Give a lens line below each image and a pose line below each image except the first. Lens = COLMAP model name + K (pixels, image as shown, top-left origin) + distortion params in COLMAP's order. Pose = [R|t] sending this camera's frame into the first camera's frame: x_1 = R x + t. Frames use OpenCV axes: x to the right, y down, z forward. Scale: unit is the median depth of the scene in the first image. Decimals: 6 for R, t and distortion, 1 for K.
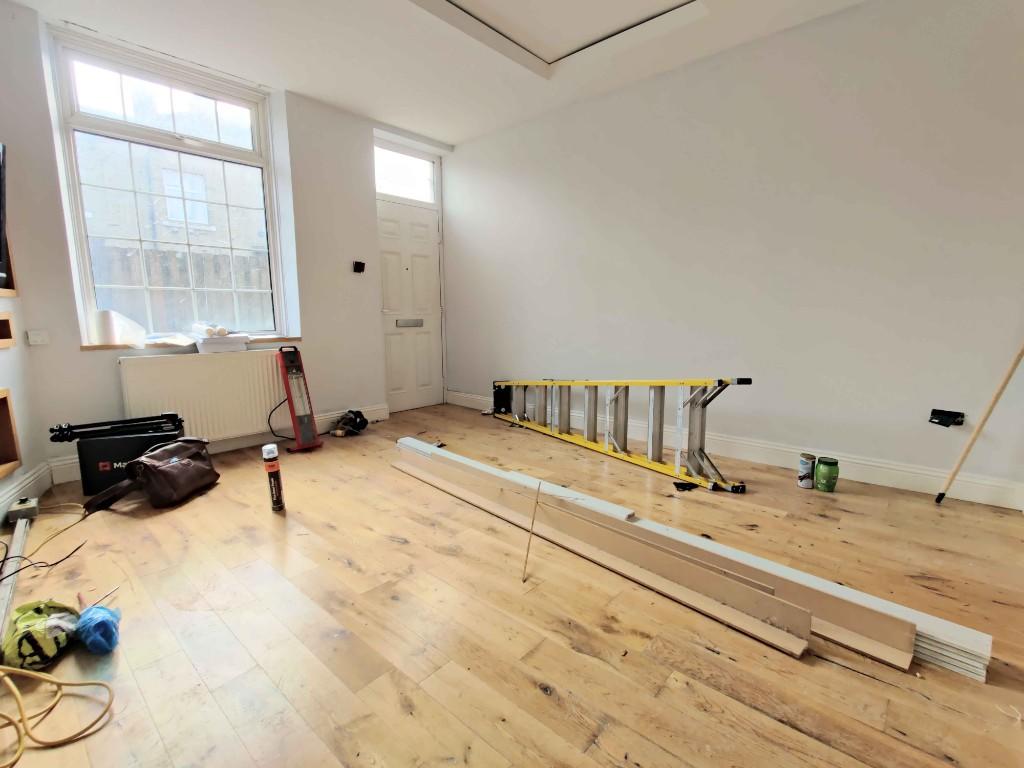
lens RADIAL K [[477.1, 0, 512.0], [0, 477.1, 384.0], [0, 0, 1]] dist [0.005475, -0.000225]
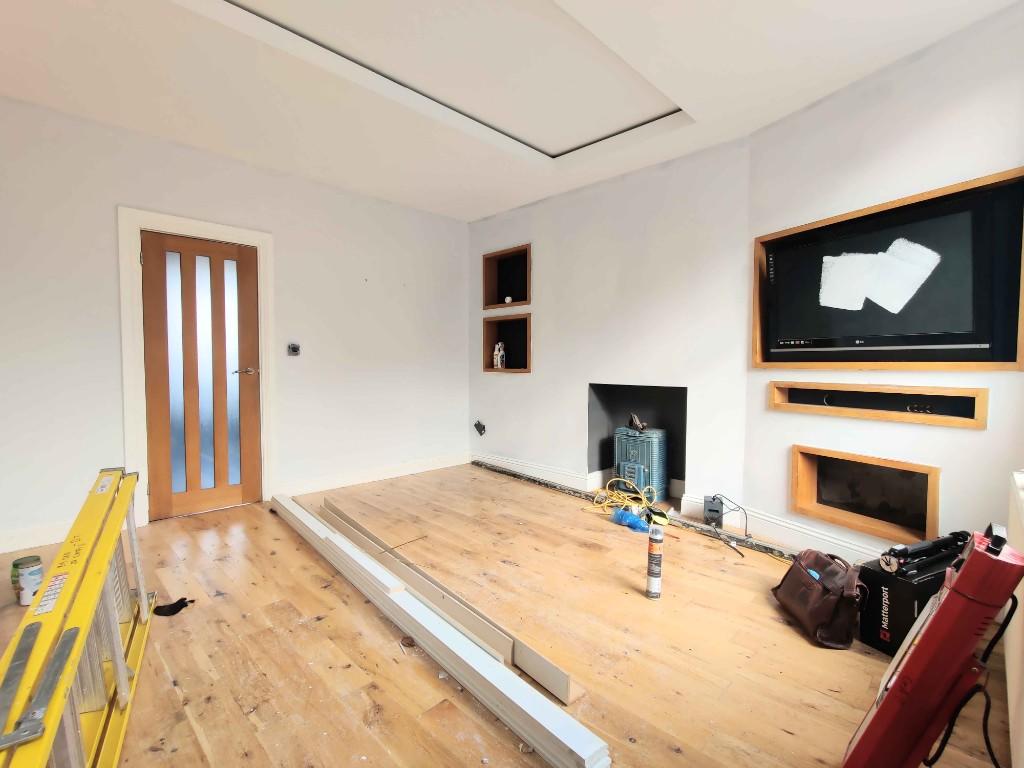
lens RADIAL K [[477.1, 0, 512.0], [0, 477.1, 384.0], [0, 0, 1]] dist [0.005475, -0.000225]
pose [[-0.999185, -0.000233, 0.040355, -0.209797], [0.007622, 0.980895, 0.194390, -0.271605], [-0.039629, 0.194539, -0.980094, 1.533020]]
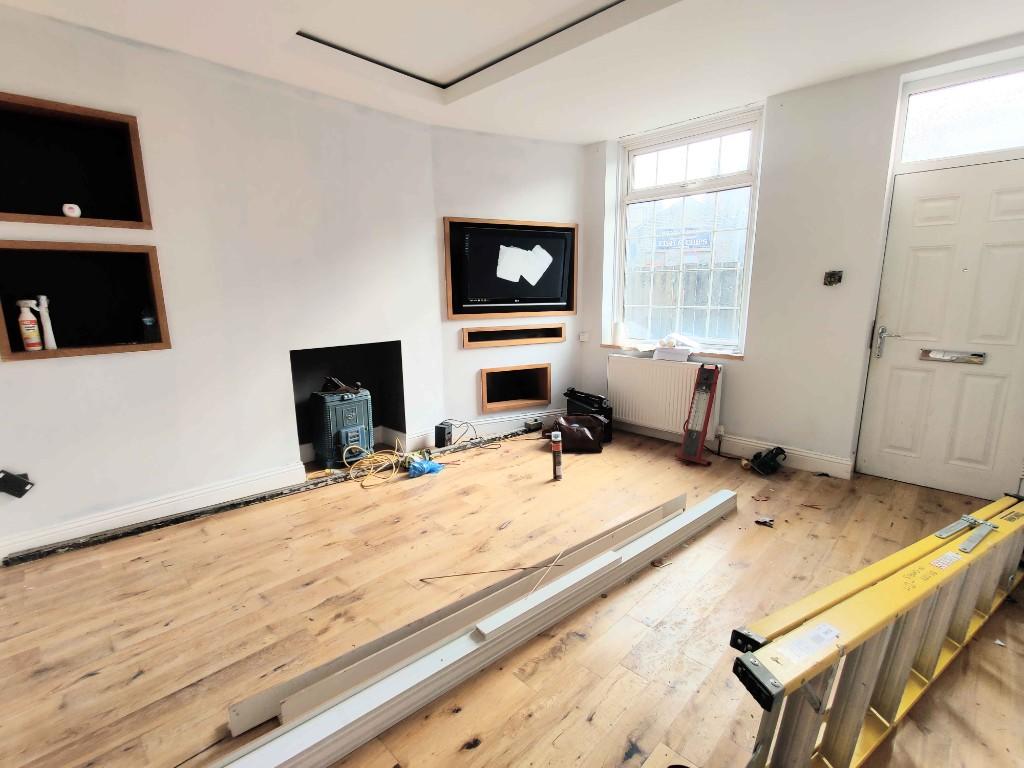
lens RADIAL K [[477.1, 0, 512.0], [0, 477.1, 384.0], [0, 0, 1]] dist [0.005475, -0.000225]
pose [[-0.038176, 0.198394, -0.979379, 0.680369], [-0.139161, 0.969487, 0.201815, -0.220813], [0.989534, 0.143996, -0.009402, 0.701736]]
